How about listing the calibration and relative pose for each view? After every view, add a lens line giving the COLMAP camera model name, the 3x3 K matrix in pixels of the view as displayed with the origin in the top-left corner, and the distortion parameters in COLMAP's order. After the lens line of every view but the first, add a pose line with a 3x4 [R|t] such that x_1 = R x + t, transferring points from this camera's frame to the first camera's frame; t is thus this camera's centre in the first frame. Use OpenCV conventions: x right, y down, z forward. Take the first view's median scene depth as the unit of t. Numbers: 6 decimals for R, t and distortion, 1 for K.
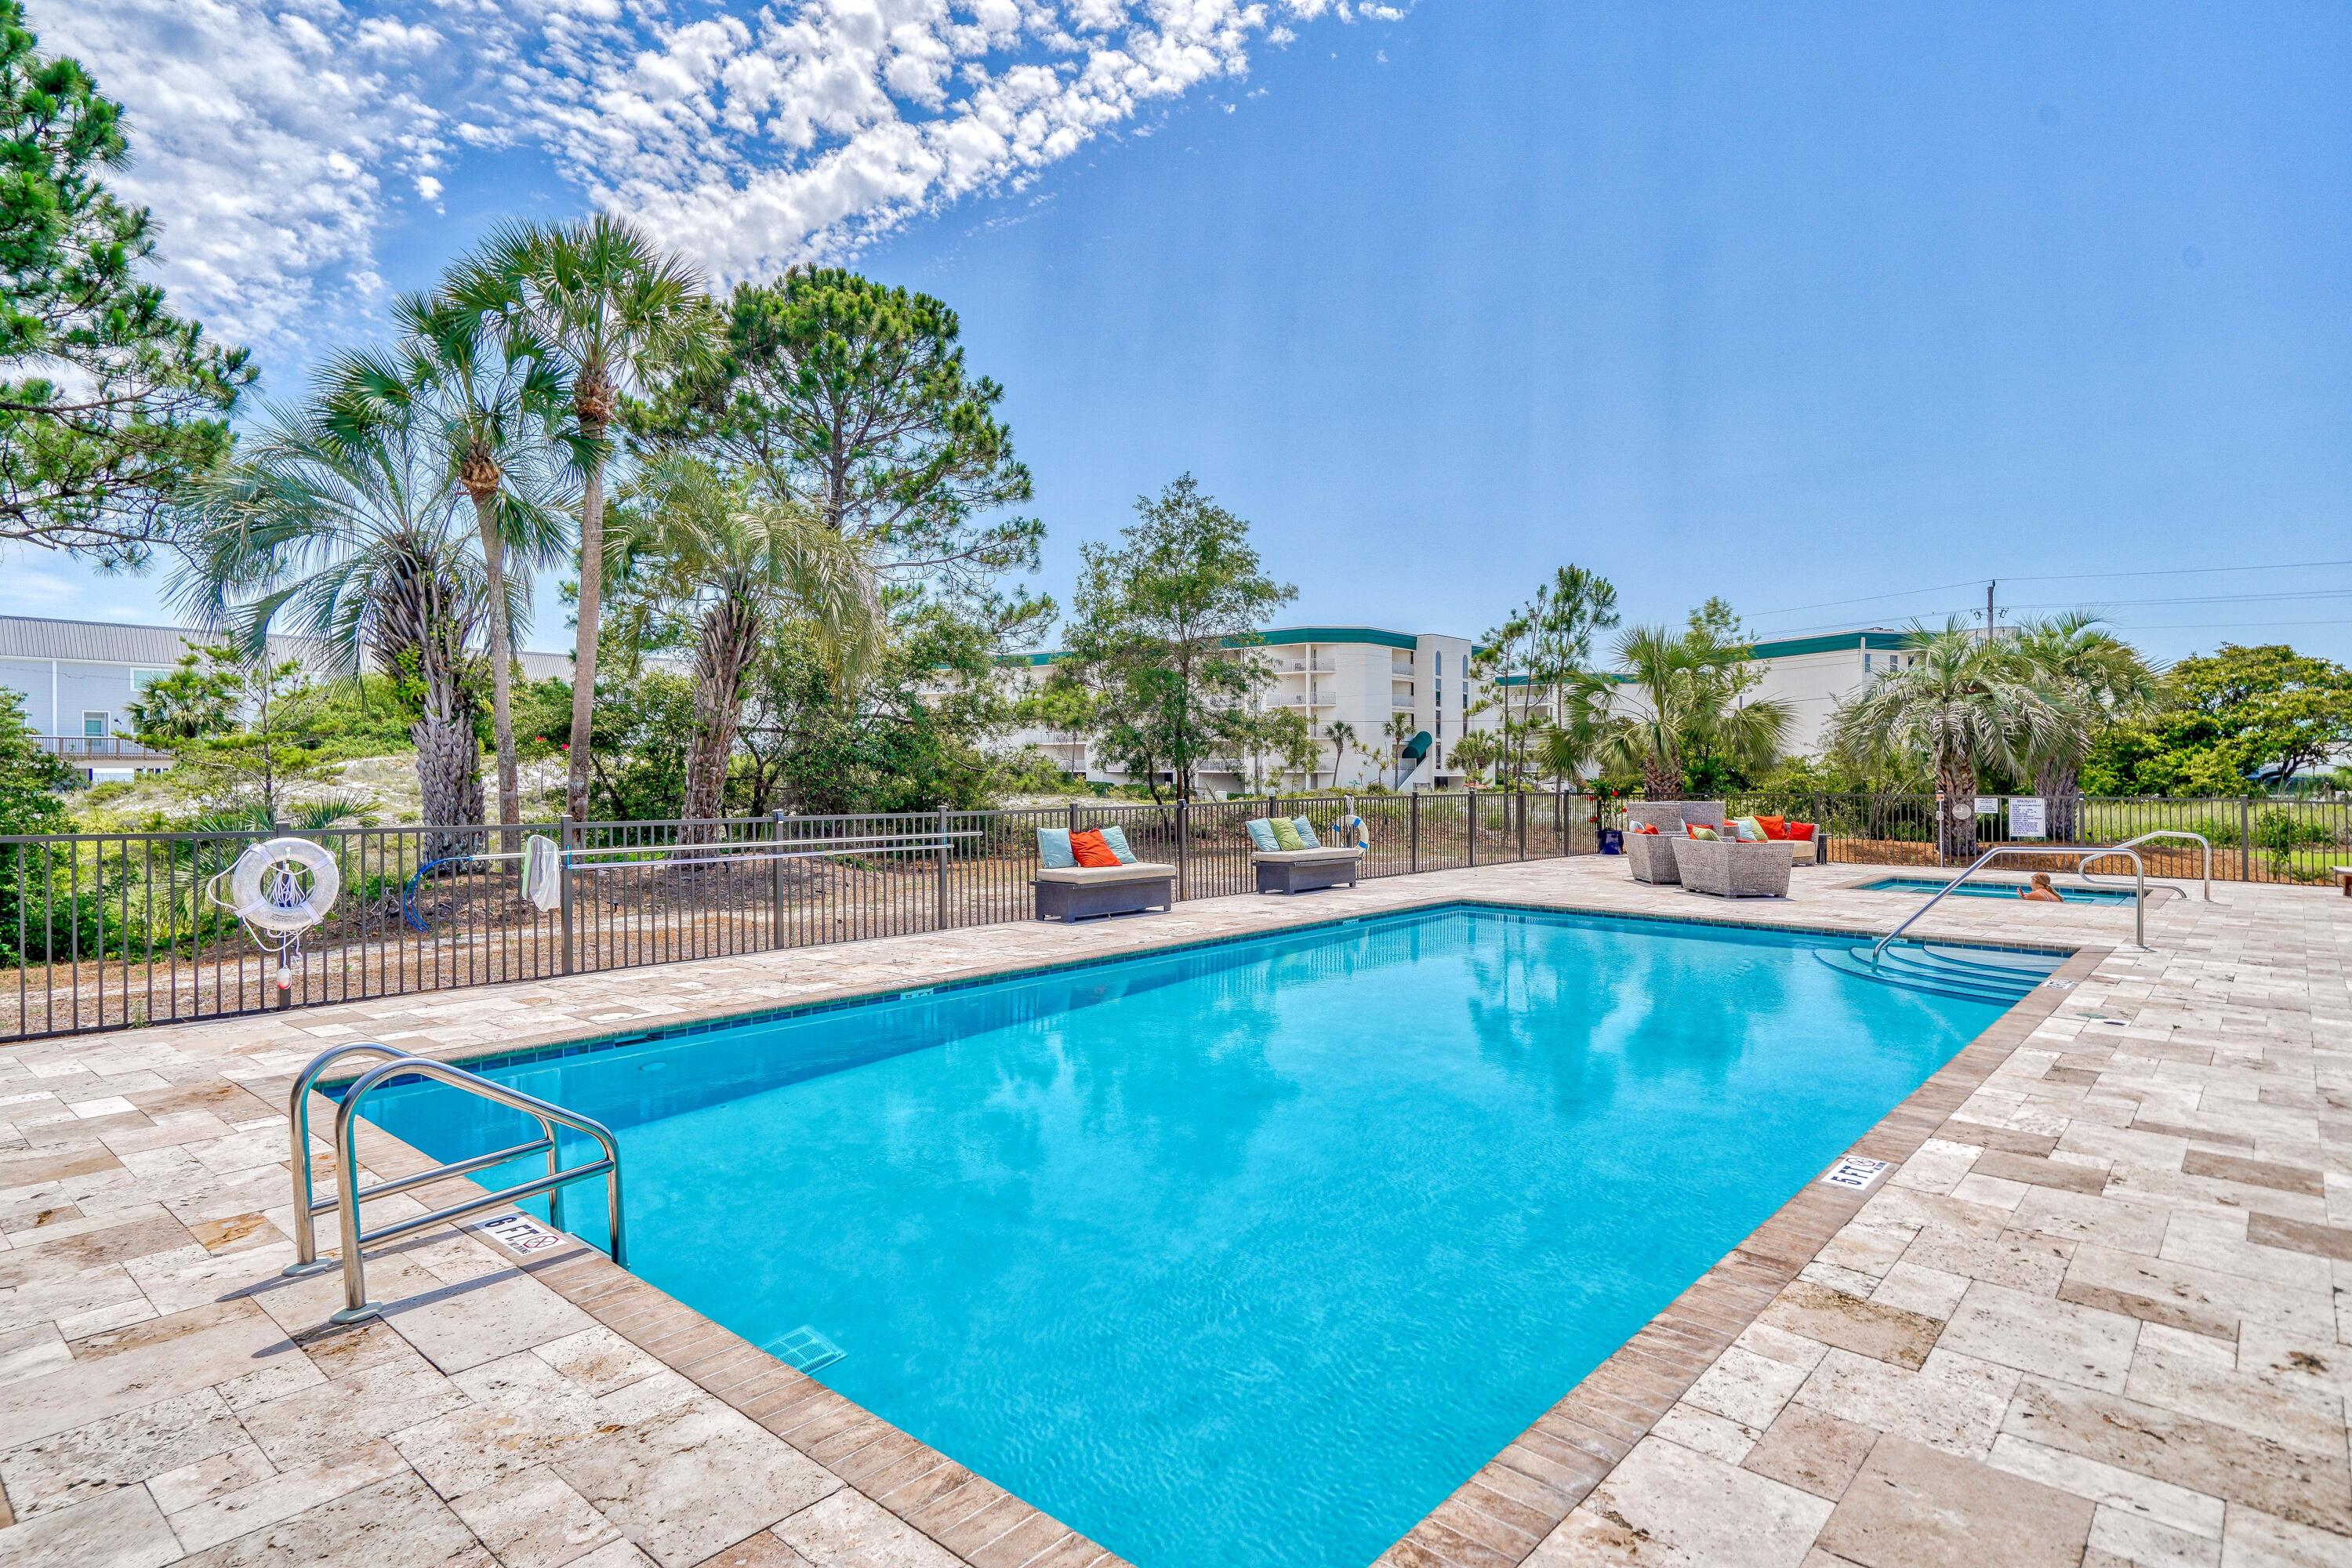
lens RADIAL K [[1270.3, 0, 1173.4], [0, 1270.3, 762.9], [0, 0, 1]] dist [-0.001270, 0.001126]
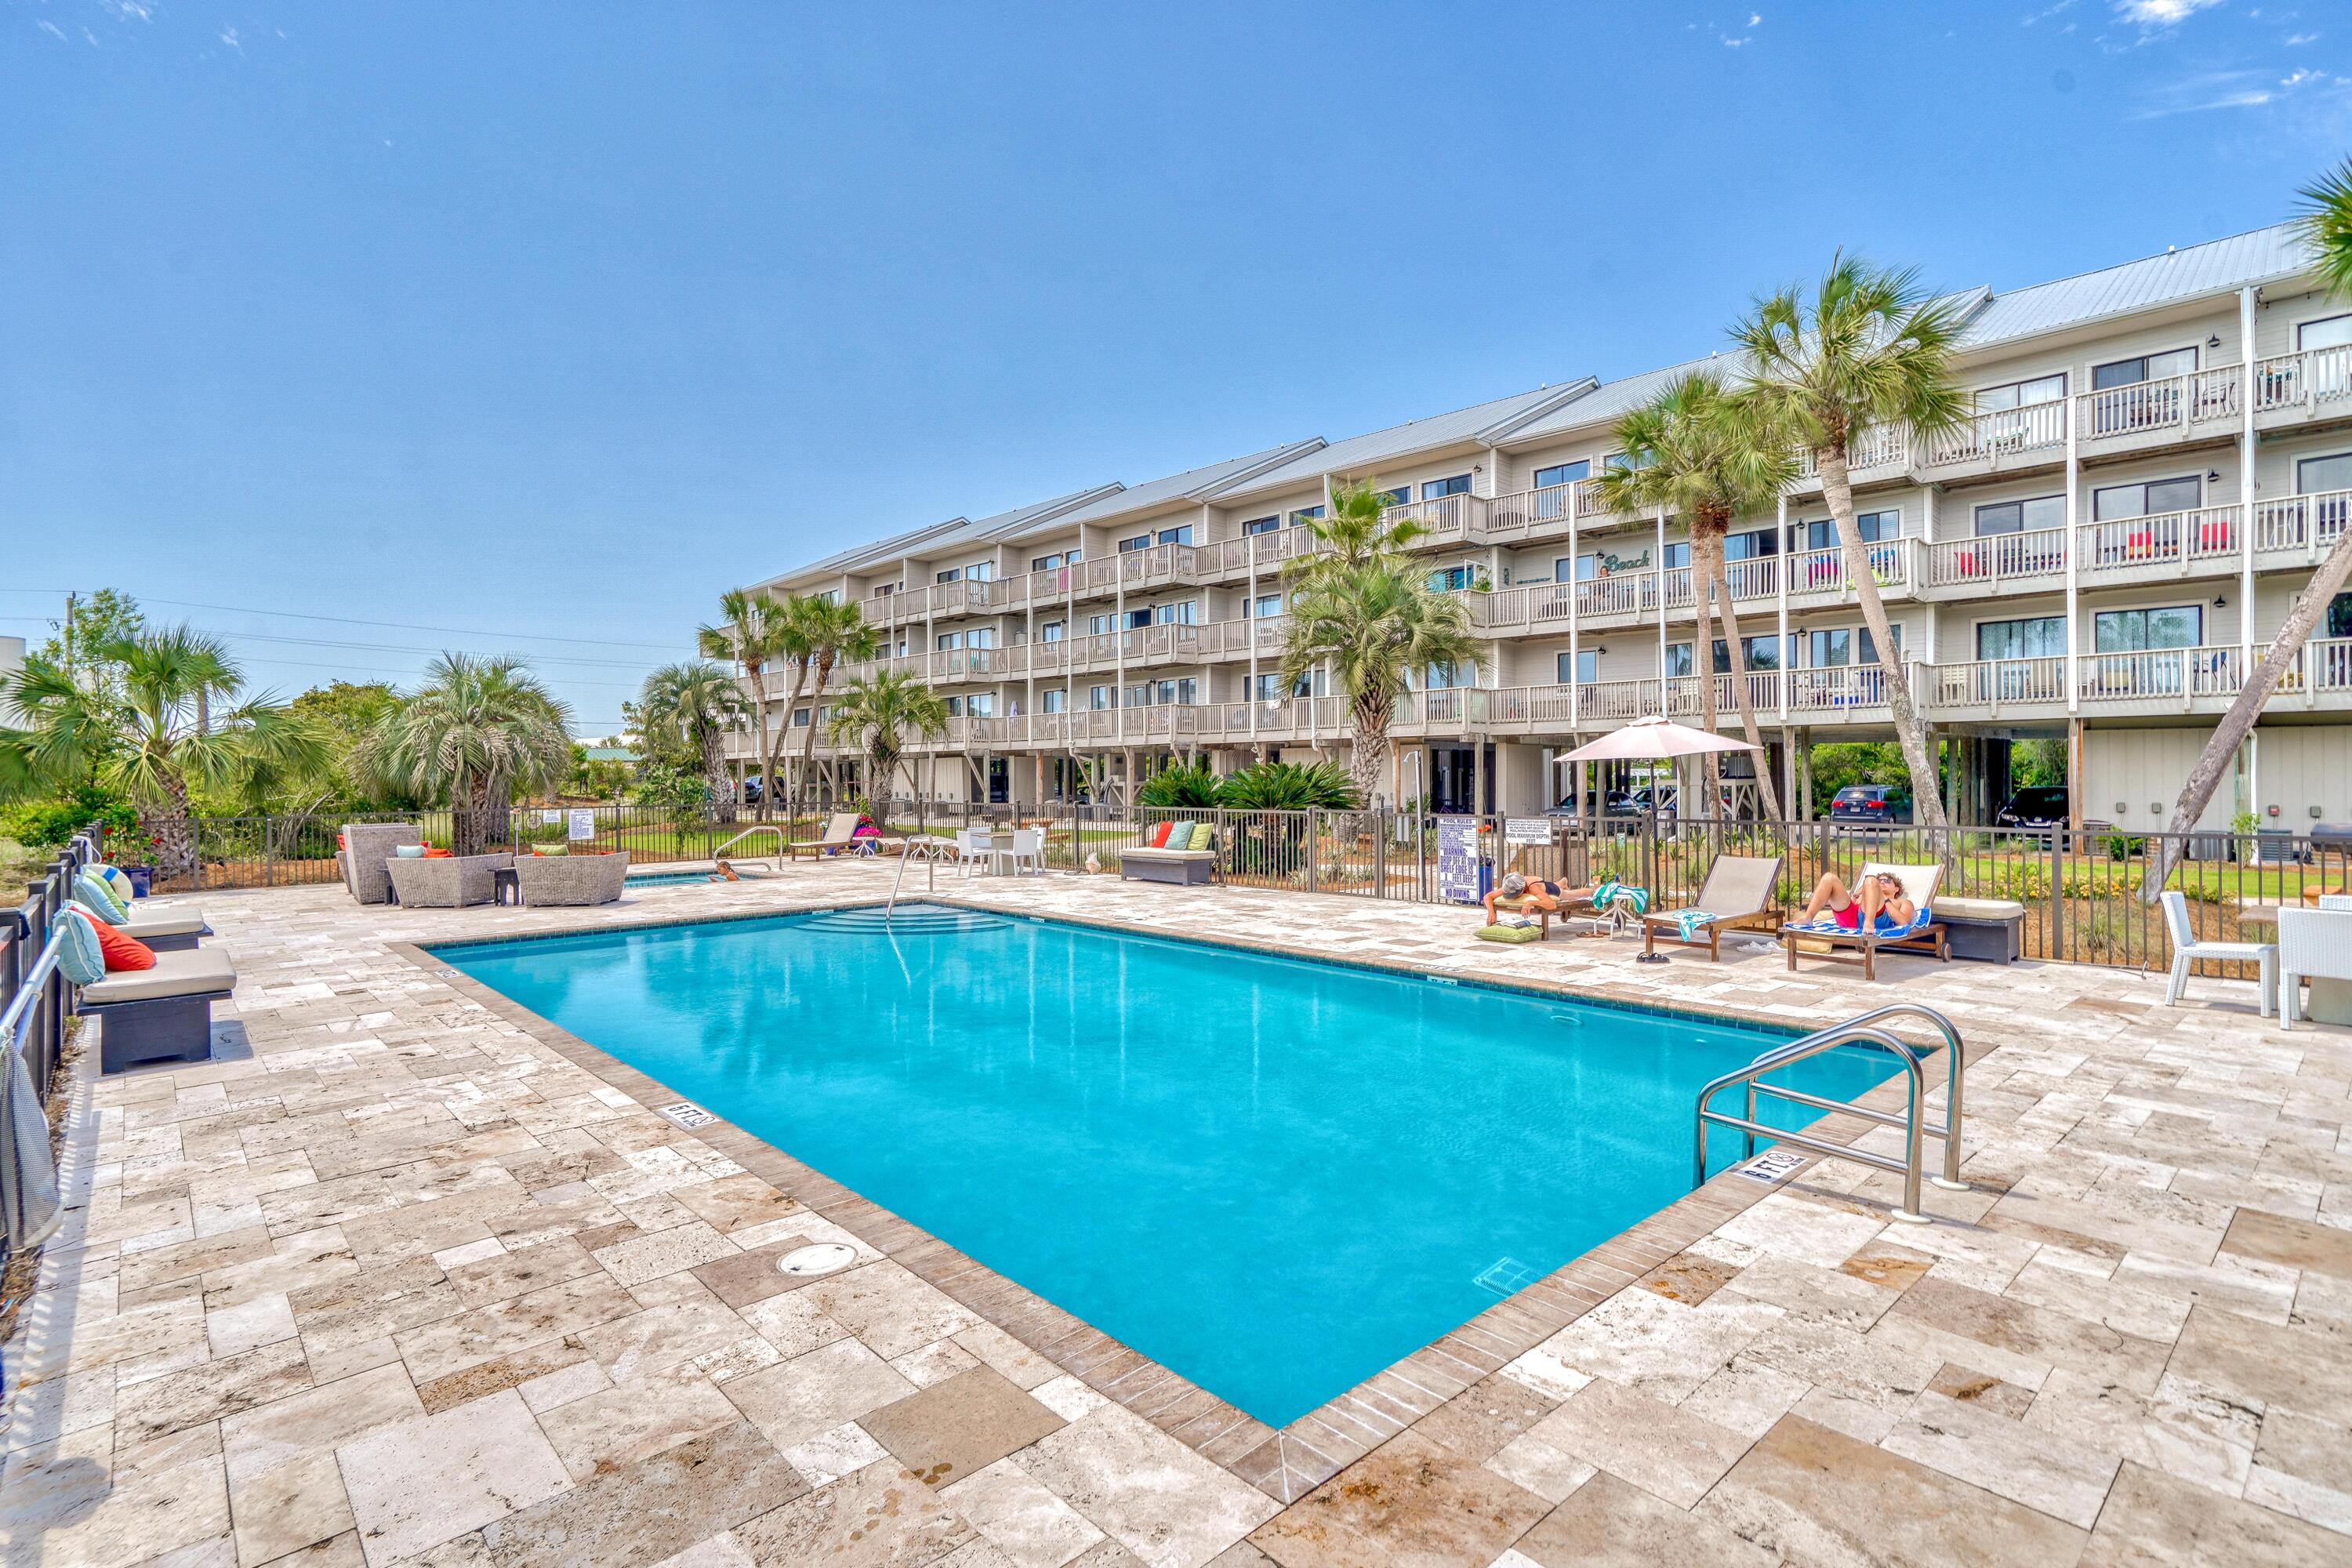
lens RADIAL K [[1123.2, 0, 1175.4], [0, 1123.2, 773.9], [0, 0, 1]] dist [-0.000935, -0.000171]
pose [[0.116649, 0.001398, 0.993172, -1.759402], [0.004461, 0.999988, -0.001932, -0.015966], [-0.993163, 0.004656, 0.116641, 1.520988]]
